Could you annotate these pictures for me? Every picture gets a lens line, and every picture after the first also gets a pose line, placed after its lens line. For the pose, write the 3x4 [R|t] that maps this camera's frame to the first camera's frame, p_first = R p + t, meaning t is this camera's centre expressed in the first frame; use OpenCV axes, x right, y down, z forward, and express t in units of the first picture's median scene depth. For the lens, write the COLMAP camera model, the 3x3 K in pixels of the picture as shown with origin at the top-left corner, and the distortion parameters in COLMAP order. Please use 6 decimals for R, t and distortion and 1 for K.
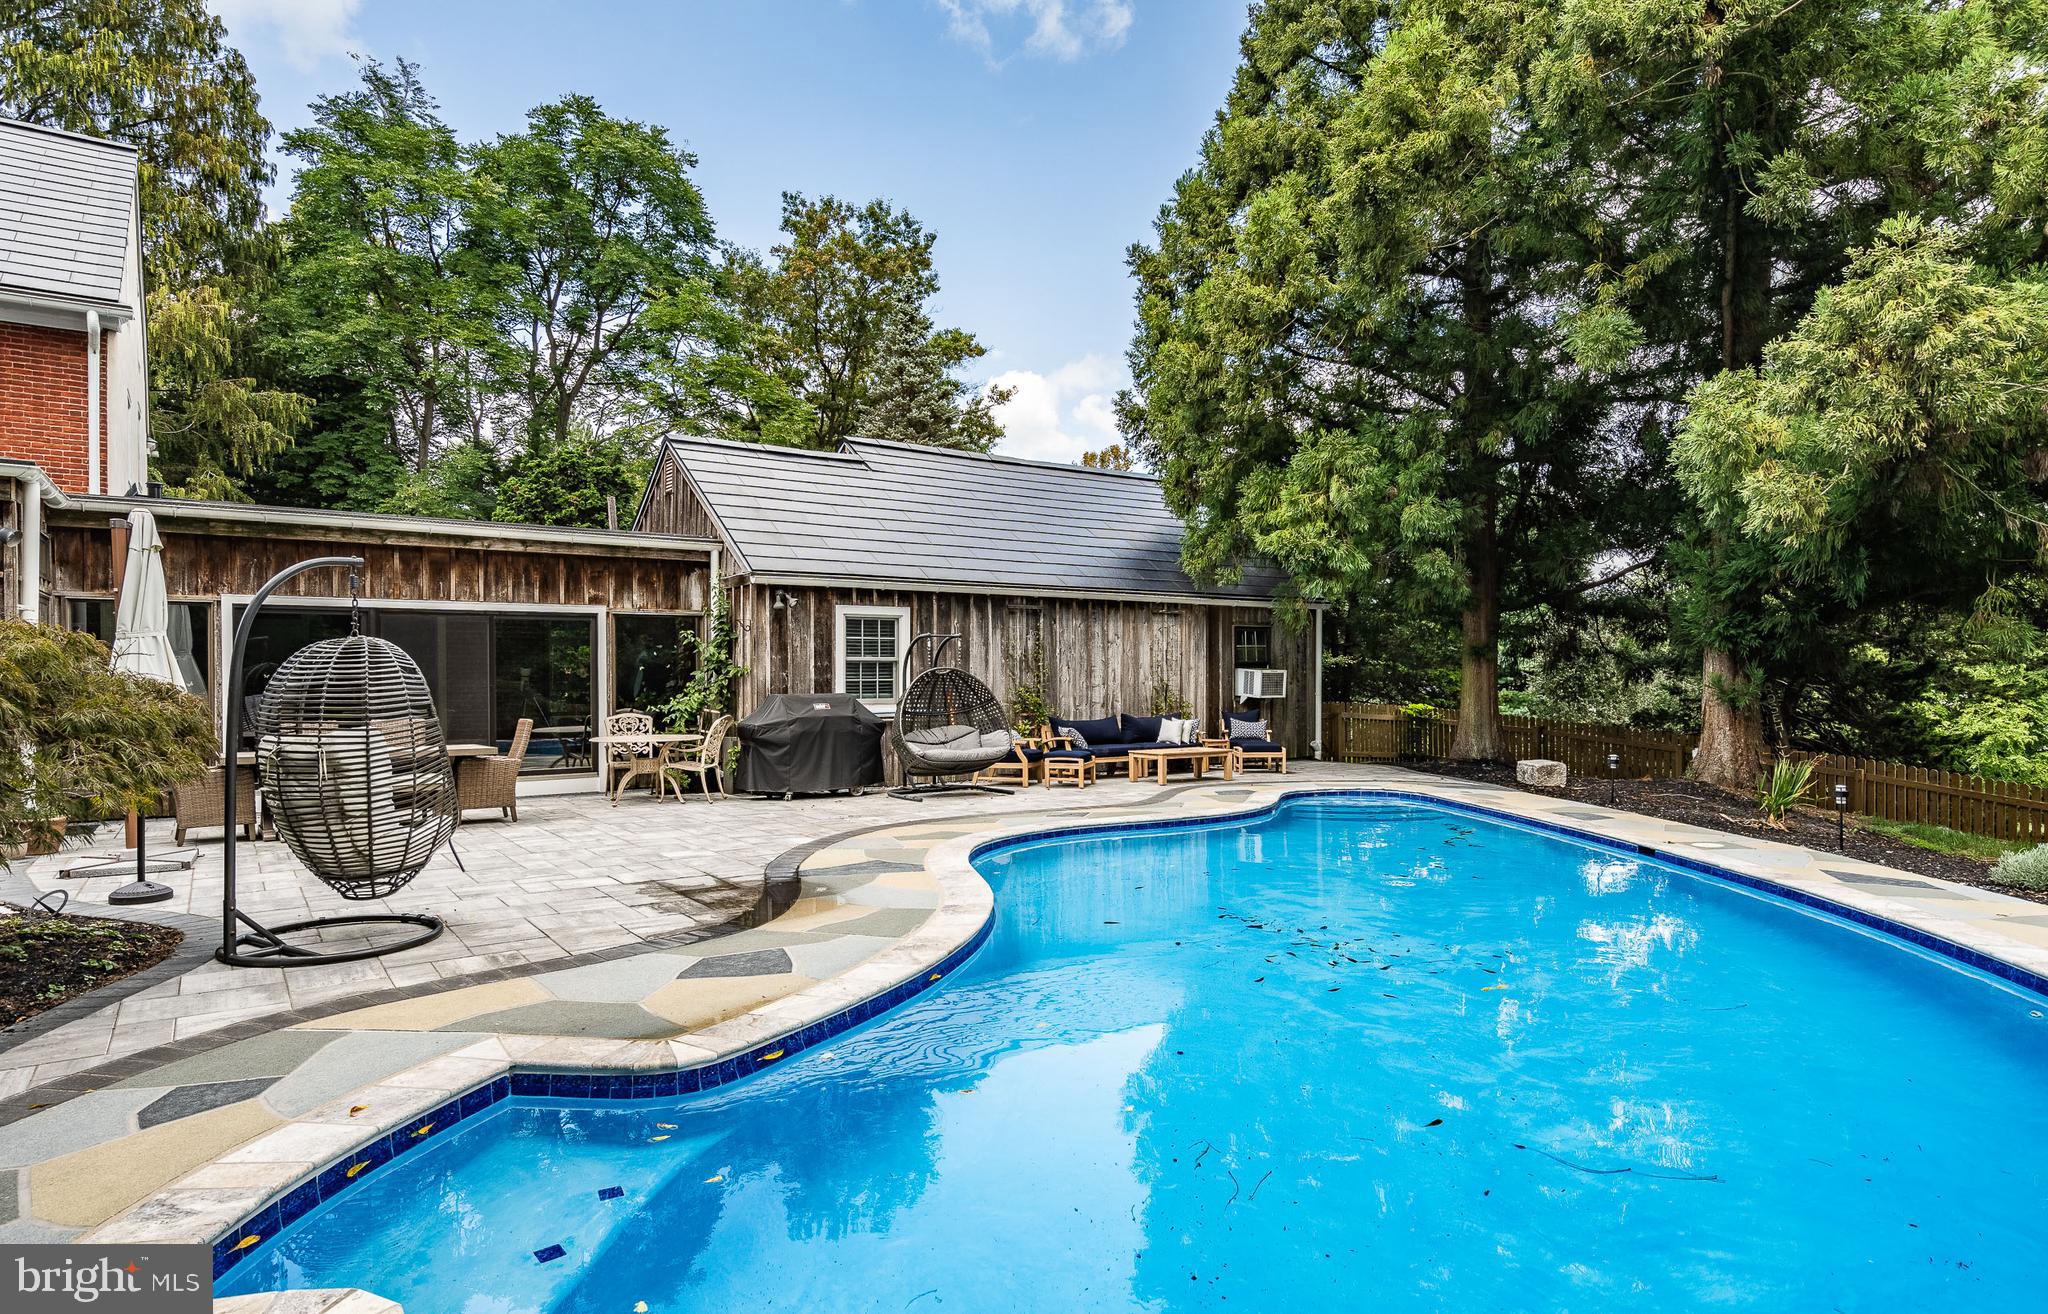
lens RADIAL K [[1148.3, 0, 1025.8], [0, 1148.3, 676.3], [0, 0, 1]] dist [-0.005268, 0.005856]
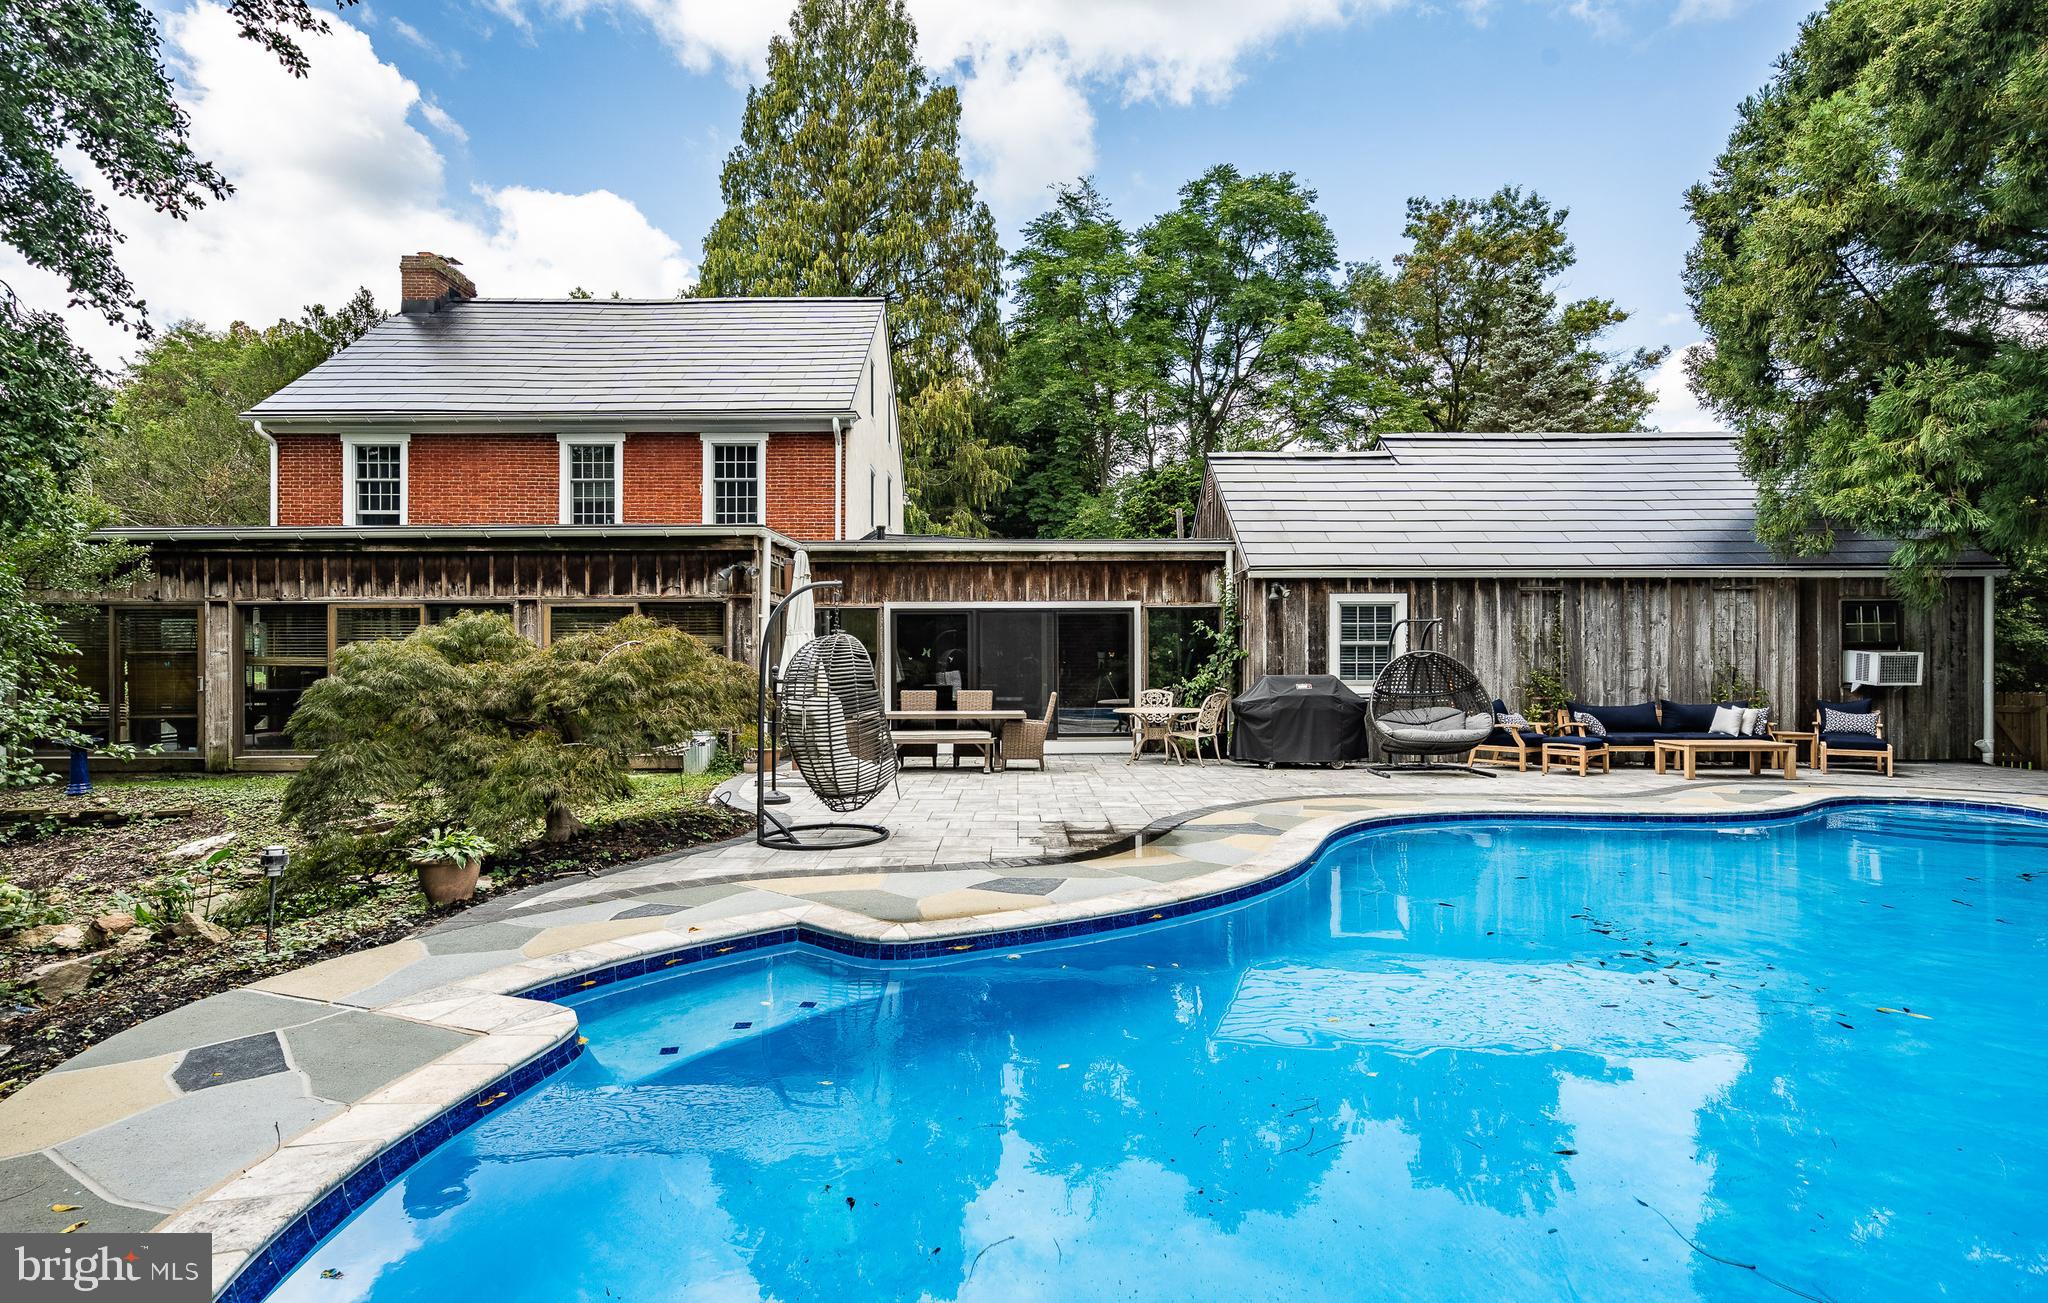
lens RADIAL K [[1047.2, 0, 1019.4], [0, 1047.2, 646.2], [0, 0, 1]] dist [-0.001737, 0.002130]
pose [[0.815618, -0.005122, -0.578568, 0.152059], [-0.000594, 0.999953, -0.009689, -0.002293], [0.578590, 0.008246, 0.815577, 0.012496]]
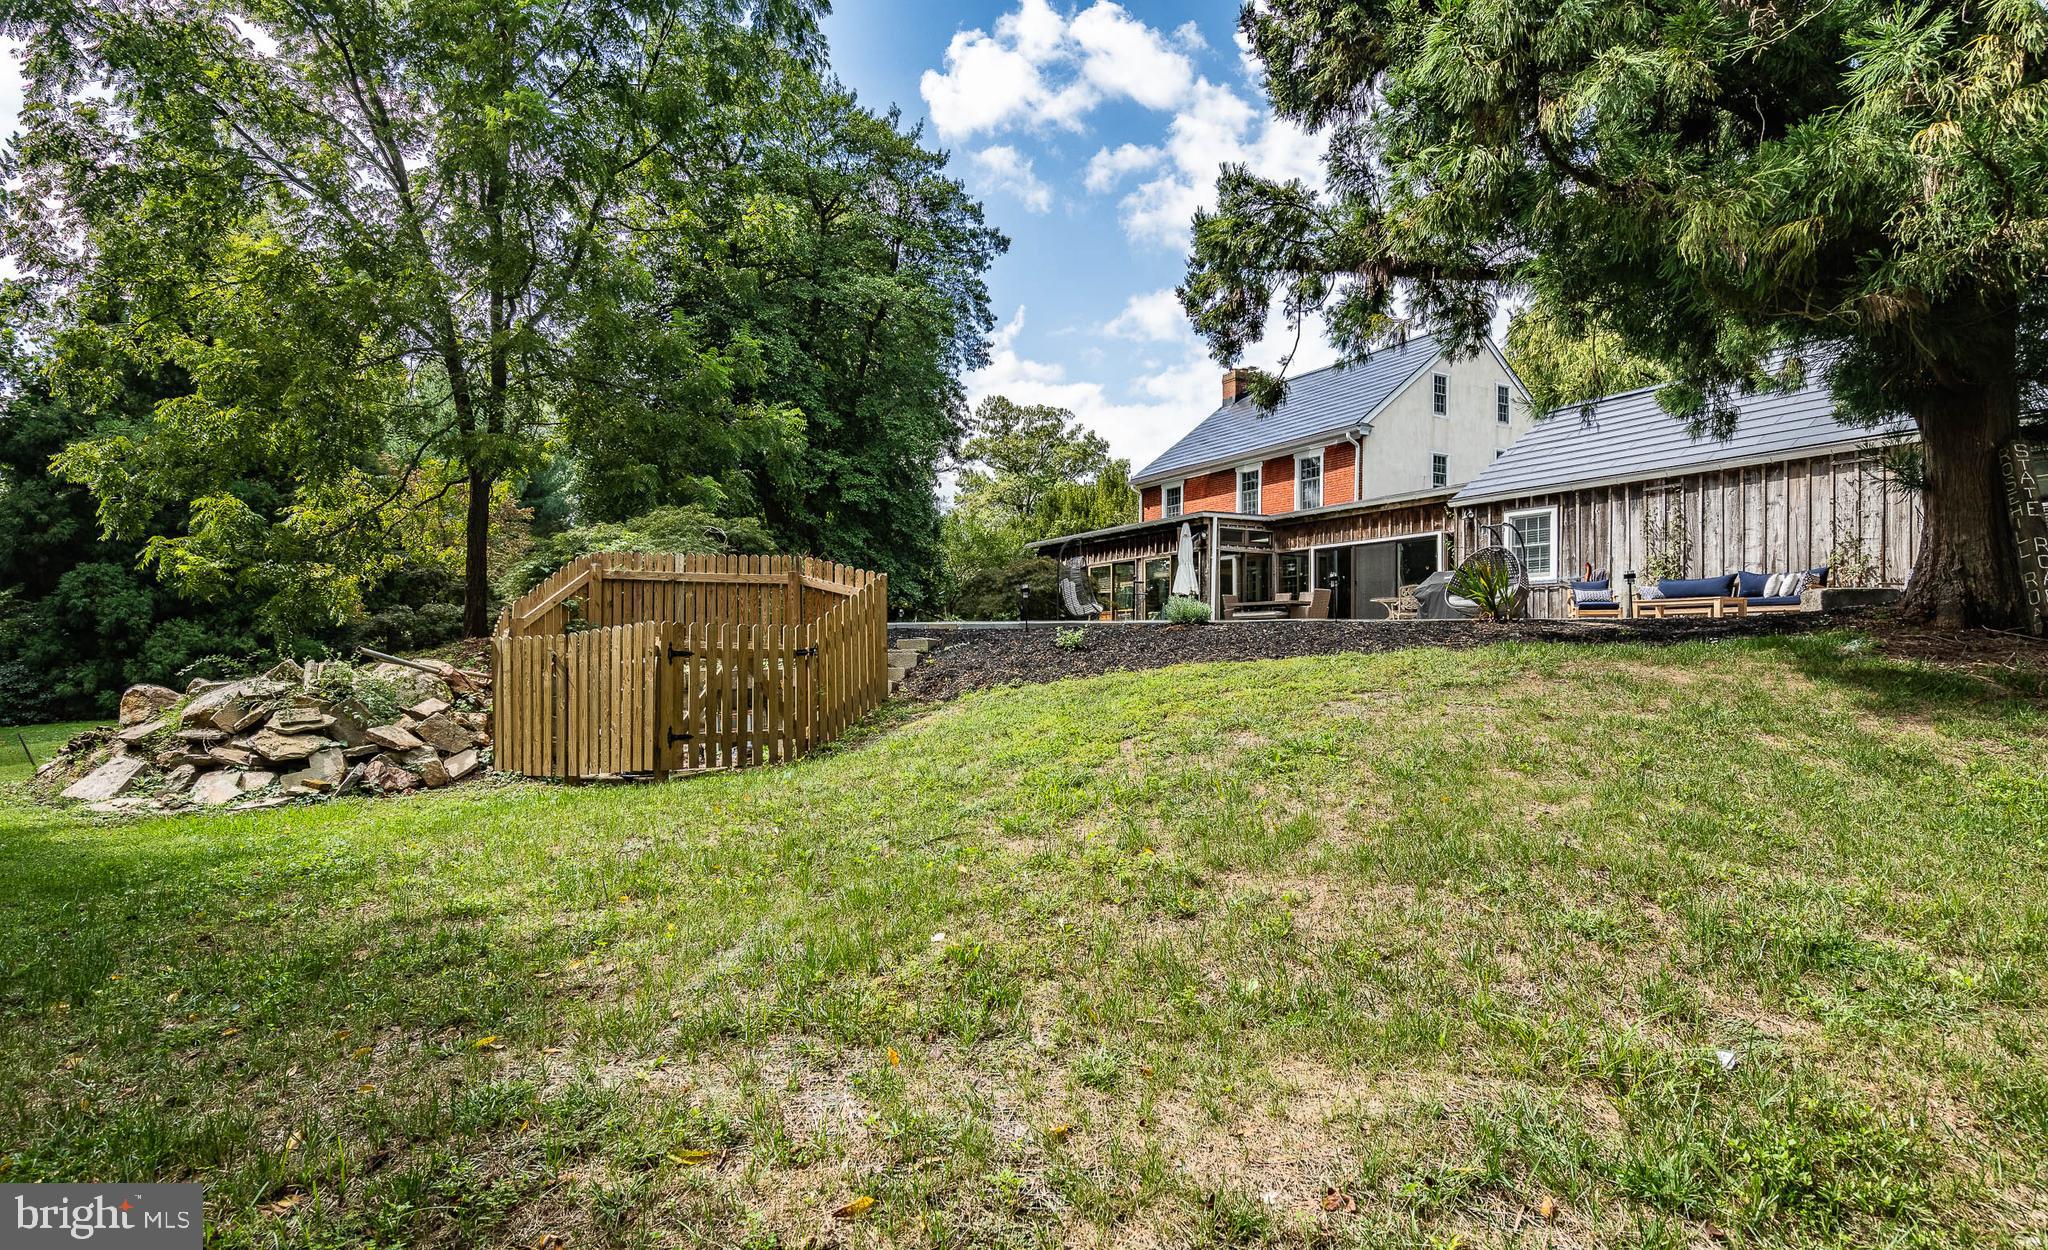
lens RADIAL K [[990.7, 0, 1023.2], [0, 990.7, 634.9], [0, 0, 1]] dist [0.001085, 0.000151]
pose [[-0.103078, -0.009510, -0.994628, 1.070186], [-0.003045, 0.999953, -0.009245, 0.102128], [0.994669, 0.002075, -0.103102, 0.448258]]
